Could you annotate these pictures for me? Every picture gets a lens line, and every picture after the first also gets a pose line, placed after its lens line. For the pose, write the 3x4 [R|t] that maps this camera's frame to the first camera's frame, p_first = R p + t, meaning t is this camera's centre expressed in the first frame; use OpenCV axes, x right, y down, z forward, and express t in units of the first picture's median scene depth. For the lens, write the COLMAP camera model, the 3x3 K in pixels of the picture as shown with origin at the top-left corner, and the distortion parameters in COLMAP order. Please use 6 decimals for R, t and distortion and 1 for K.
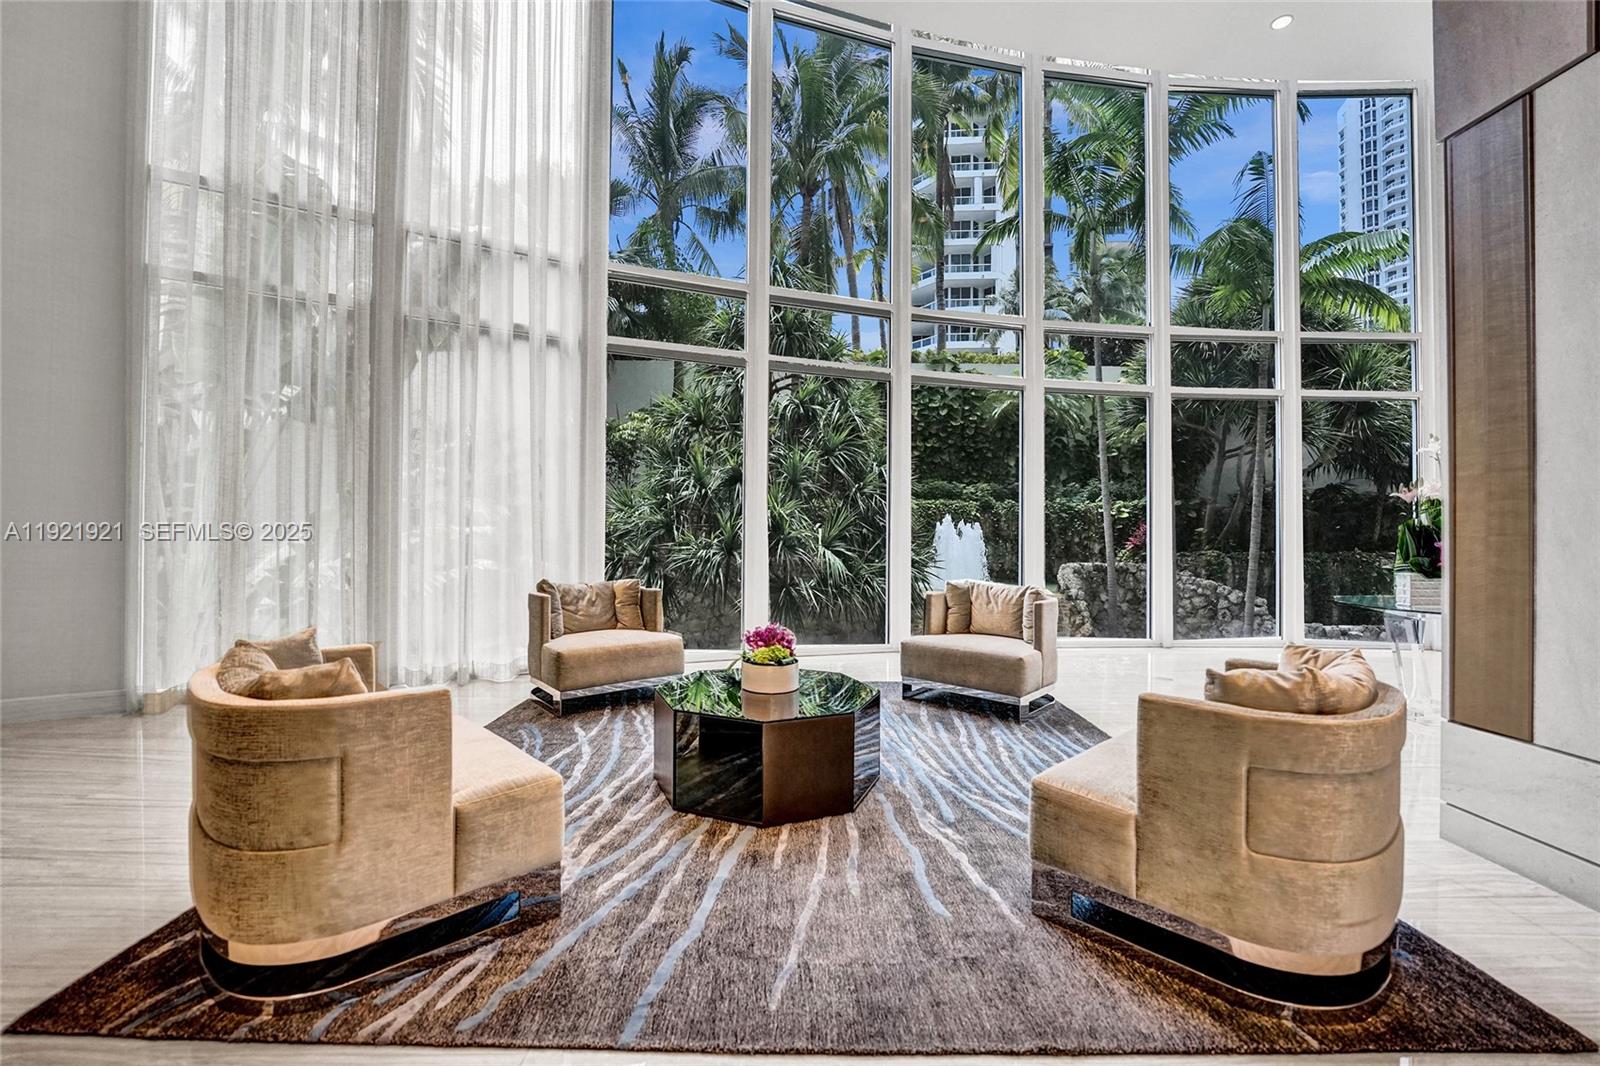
lens RADIAL K [[649.0, 0, 798.7], [0, 649.0, 525.2], [0, 0, 1]] dist [-0.018051, -0.001152]
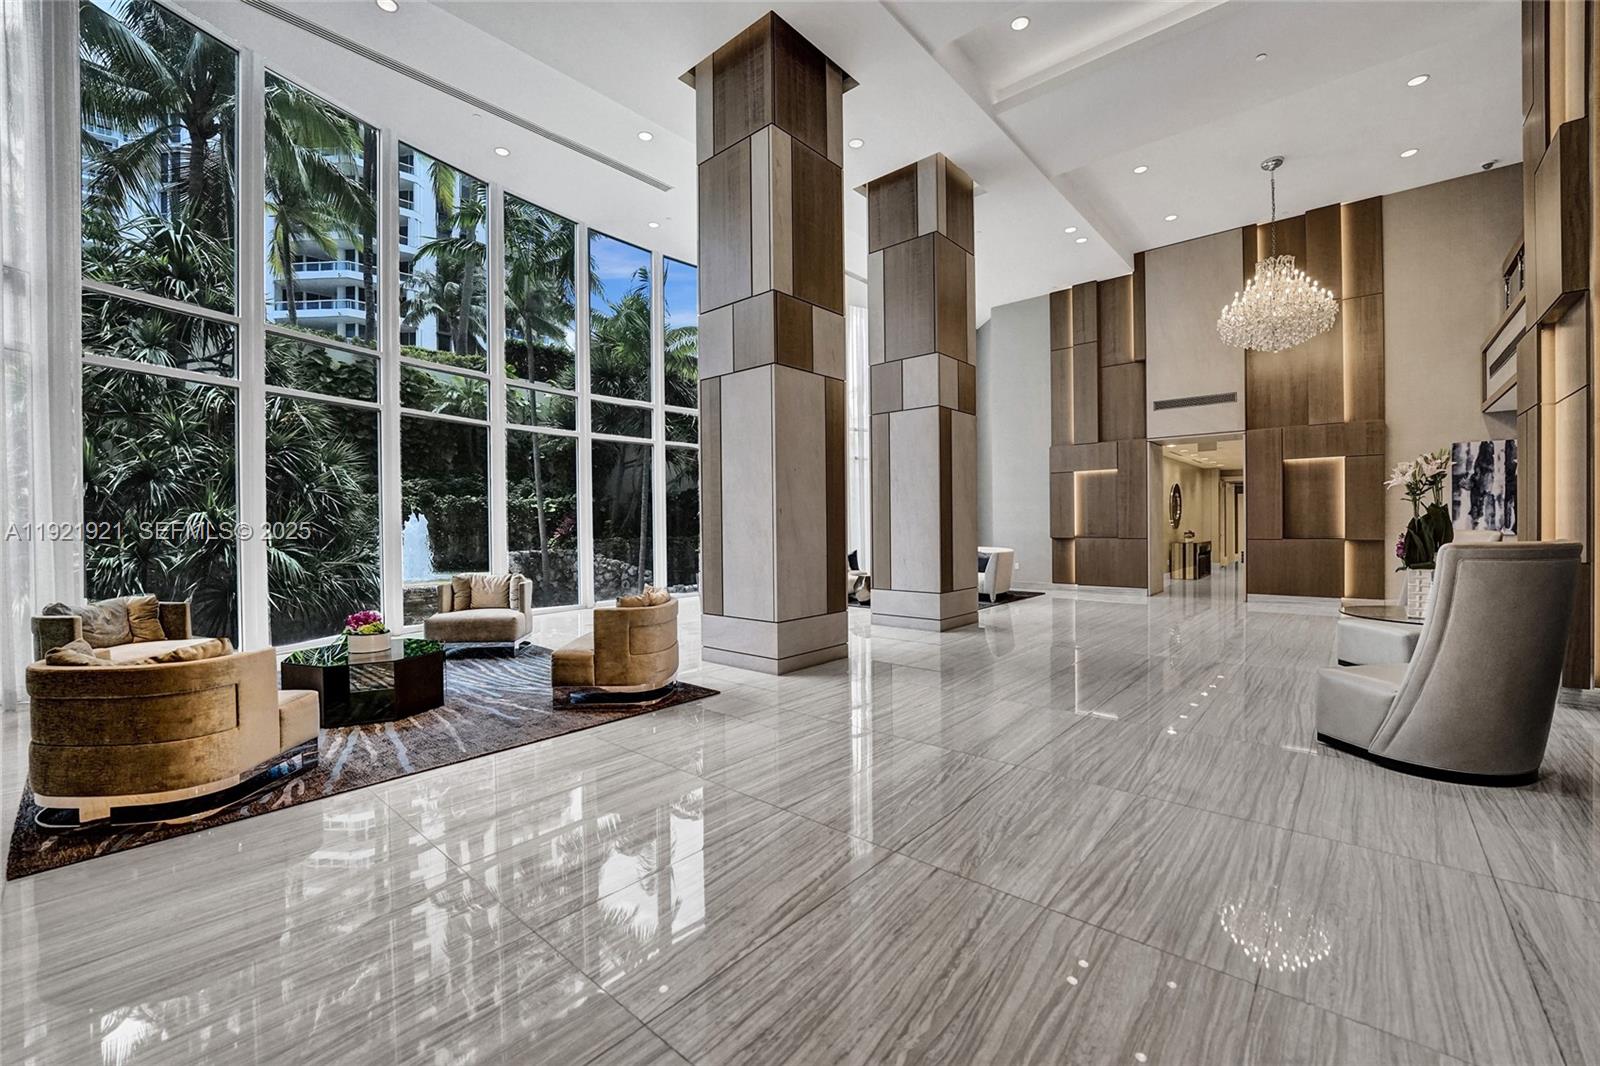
lens RADIAL K [[649.0, 0, 801.8], [0, 649.0, 520.8], [0, 0, 1]] dist [-0.018051, -0.001152]
pose [[0.660717, -0.018355, 0.750411, -0.333415], [0.005661, 0.999794, 0.019471, -0.054923], [-0.750614, -0.008617, 0.660685, -0.518328]]
